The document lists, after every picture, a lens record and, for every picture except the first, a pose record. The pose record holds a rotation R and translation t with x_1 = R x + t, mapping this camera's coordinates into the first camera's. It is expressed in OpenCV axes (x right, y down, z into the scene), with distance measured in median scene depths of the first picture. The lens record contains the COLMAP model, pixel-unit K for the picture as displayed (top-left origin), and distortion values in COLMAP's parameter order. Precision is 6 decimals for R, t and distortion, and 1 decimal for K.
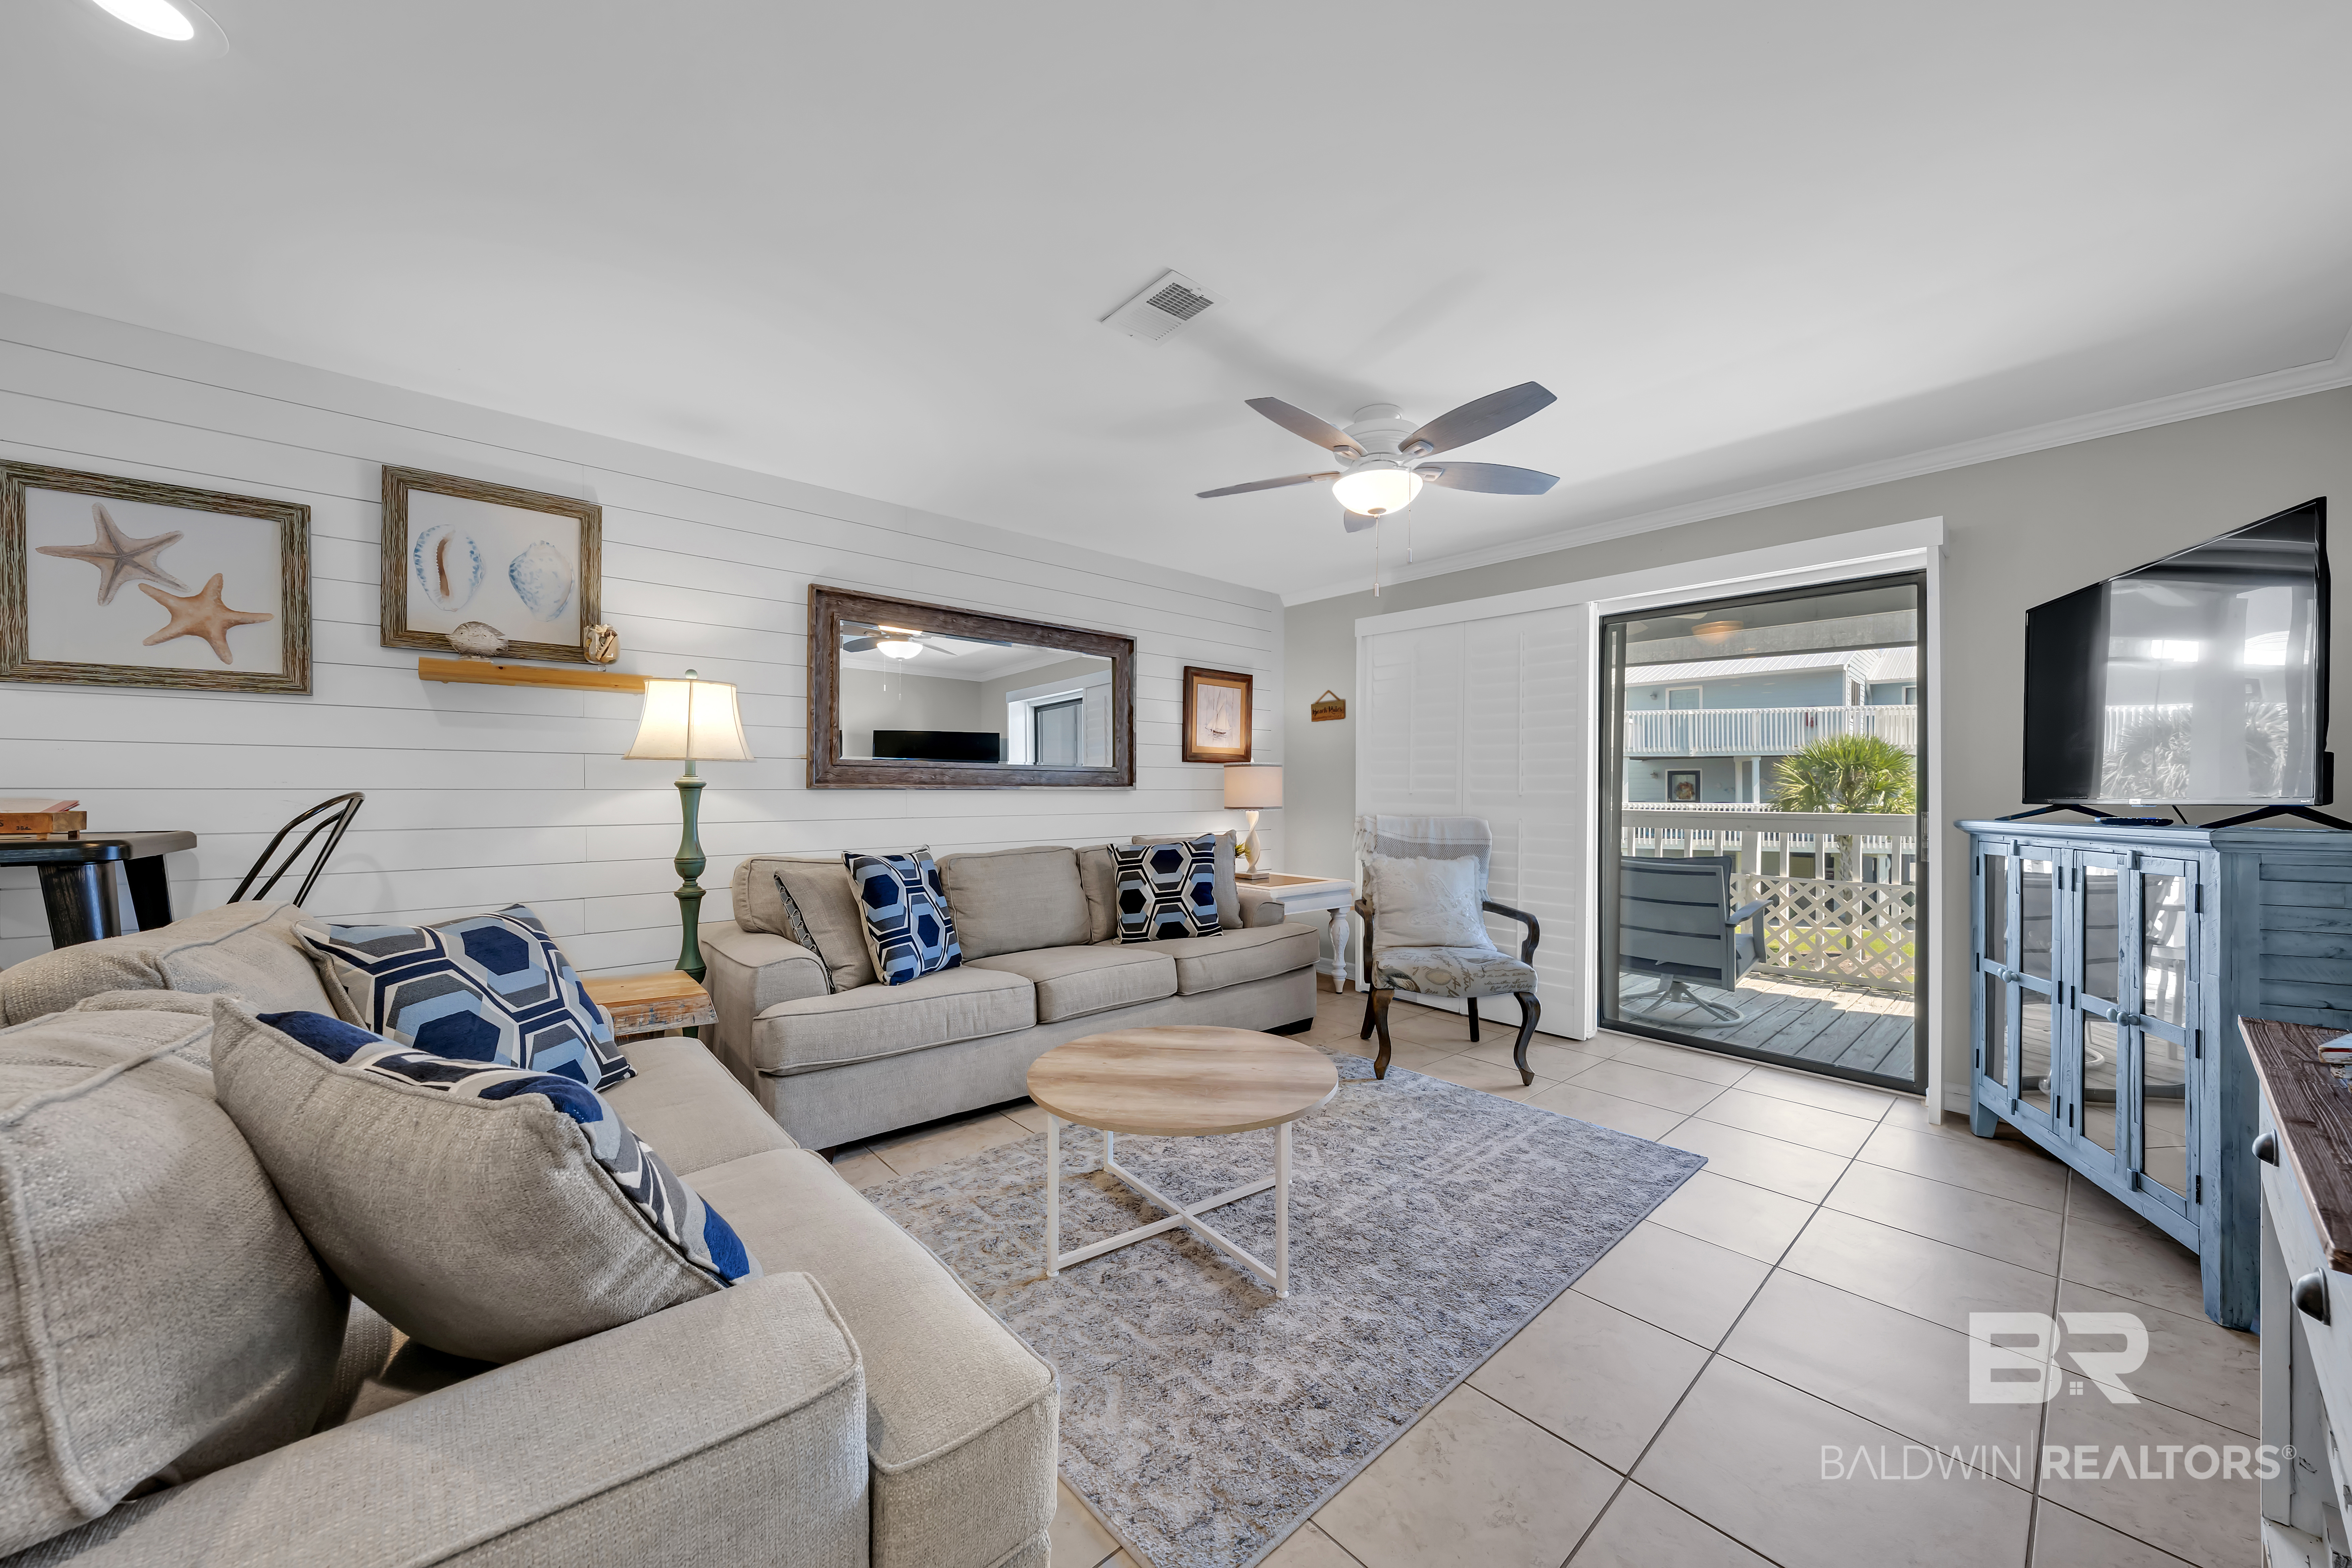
lens RADIAL K [[842.0, 0, 1176.0], [0, 842.0, 784.0], [0, 0, 1]] dist [0.000329, 0.000029]
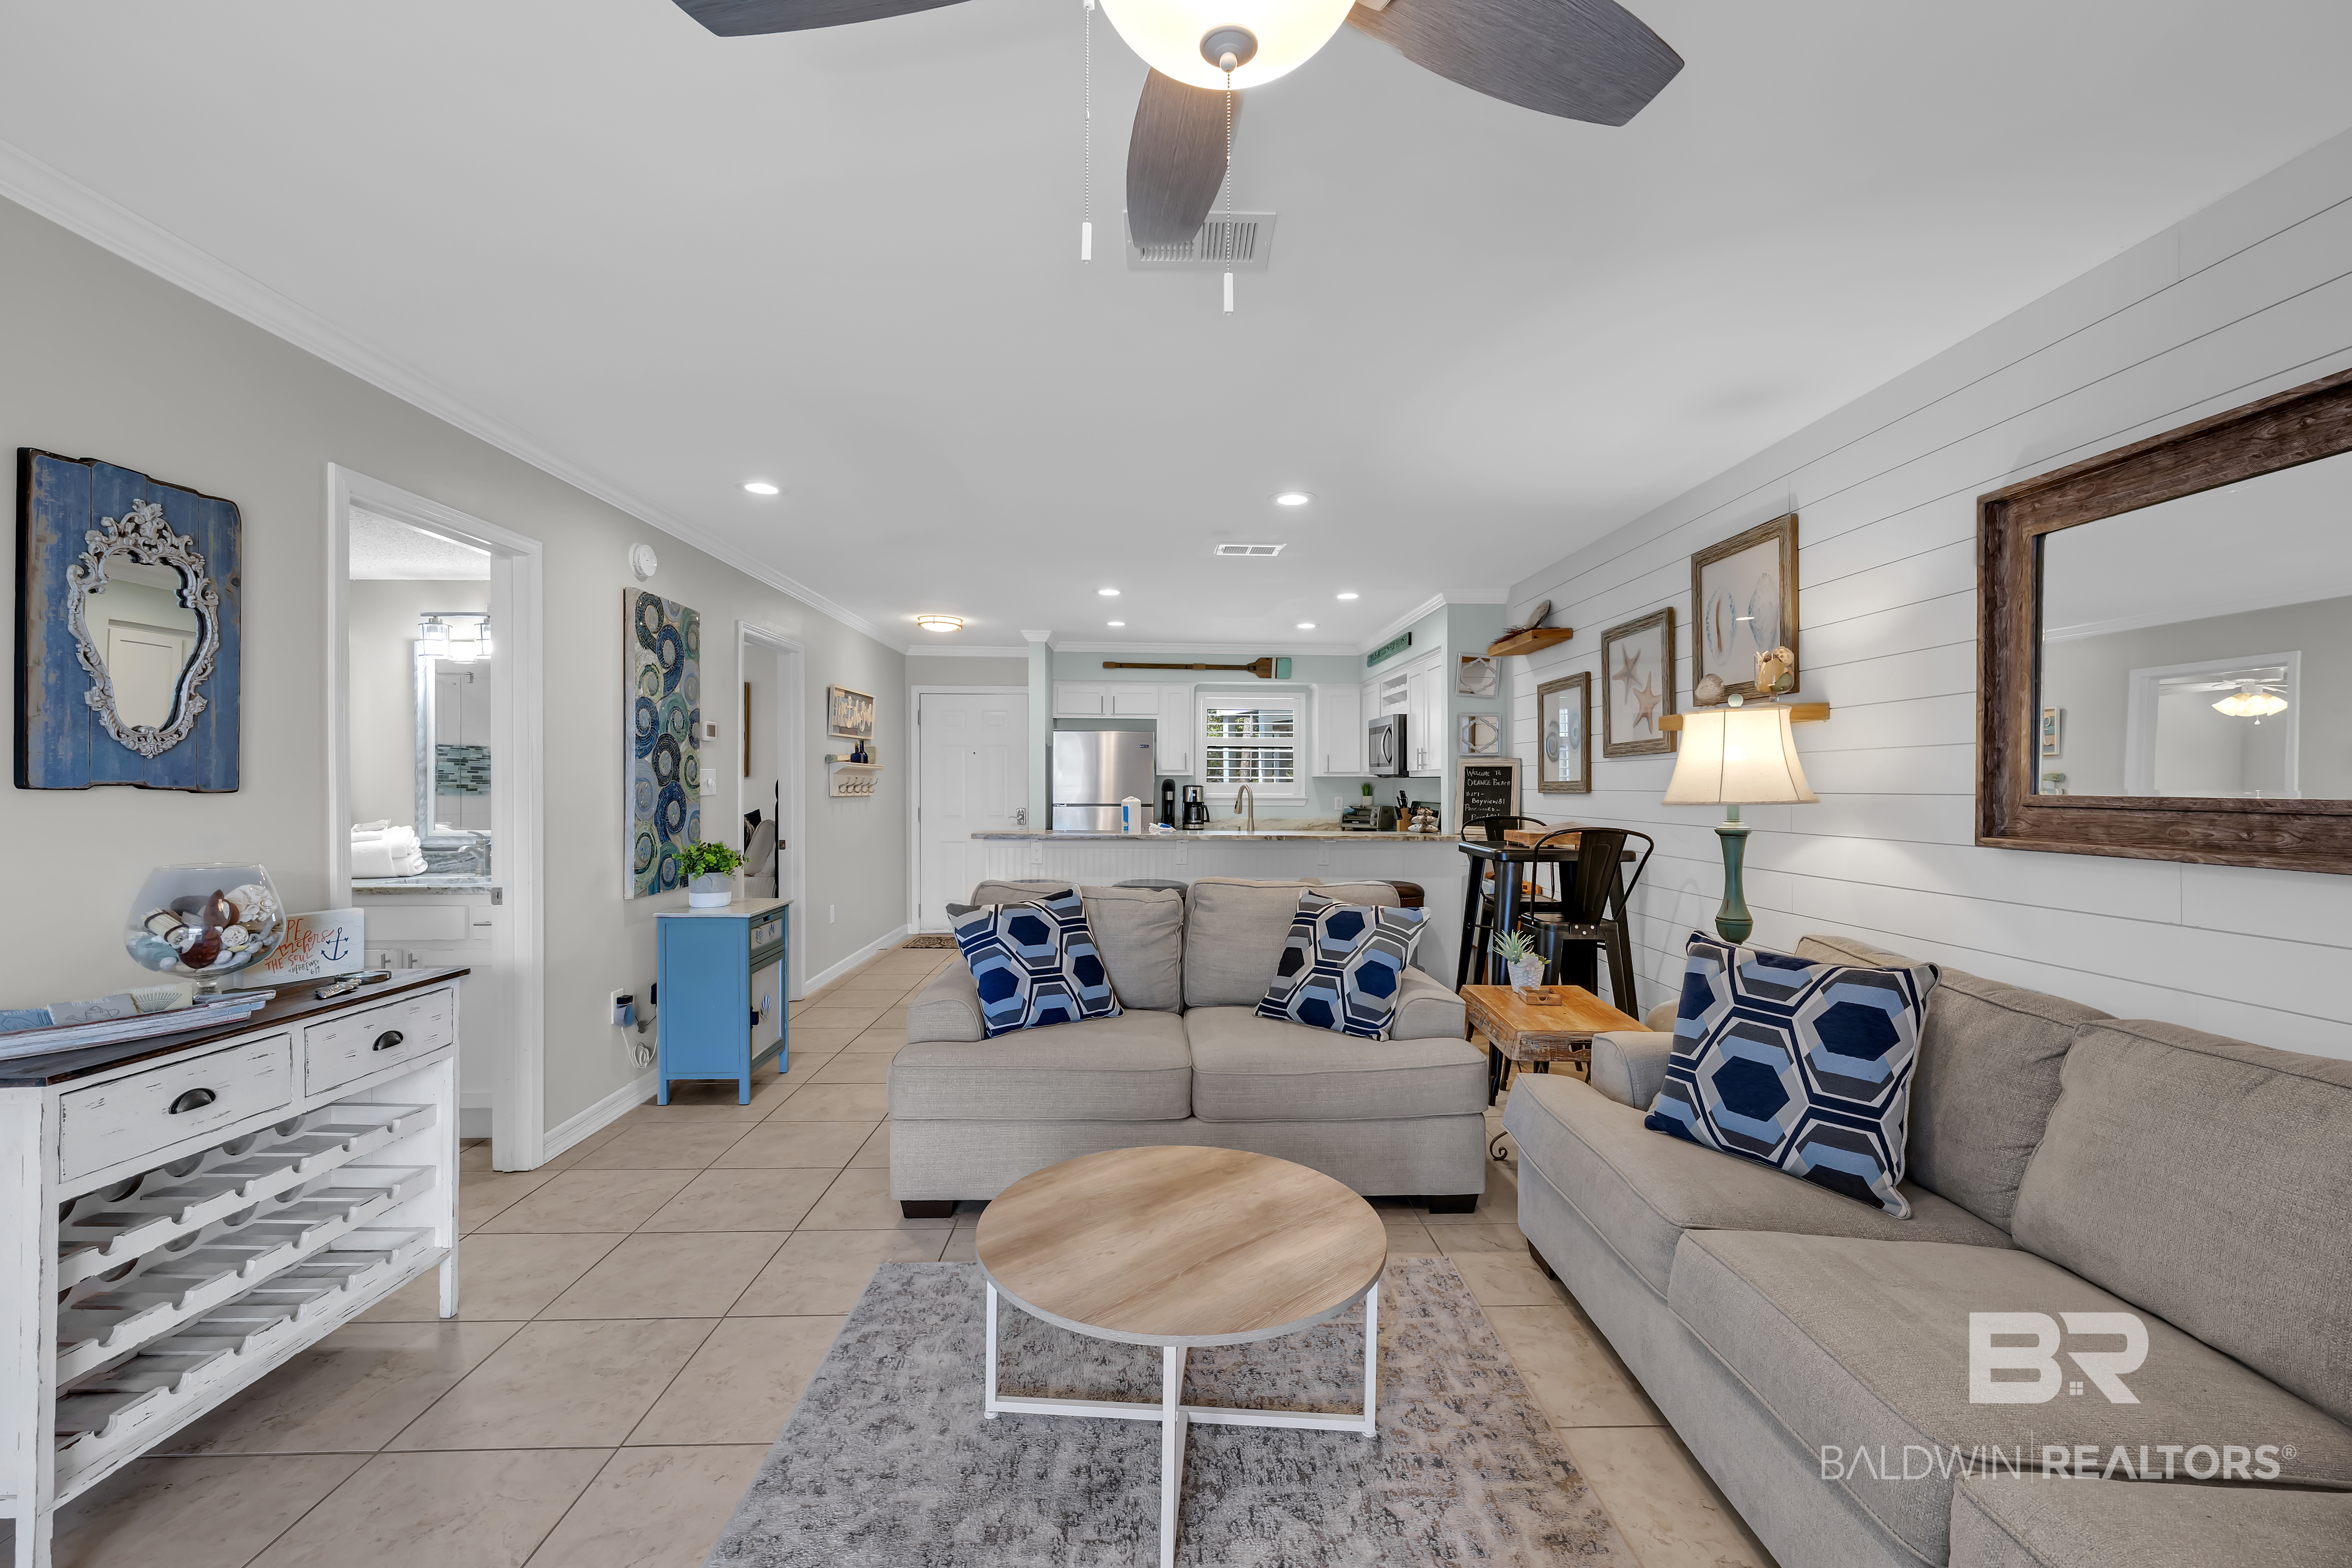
lens RADIAL K [[967.5, 0, 1217.2], [0, 967.5, 793.8], [0, 0, 1]] dist [-0.000098, 0.000005]
pose [[-0.619875, 0.016203, -0.784533, 0.510864], [0.019142, 0.999802, 0.005525, -0.053812], [0.784467, -0.011593, -0.620063, 1.193067]]
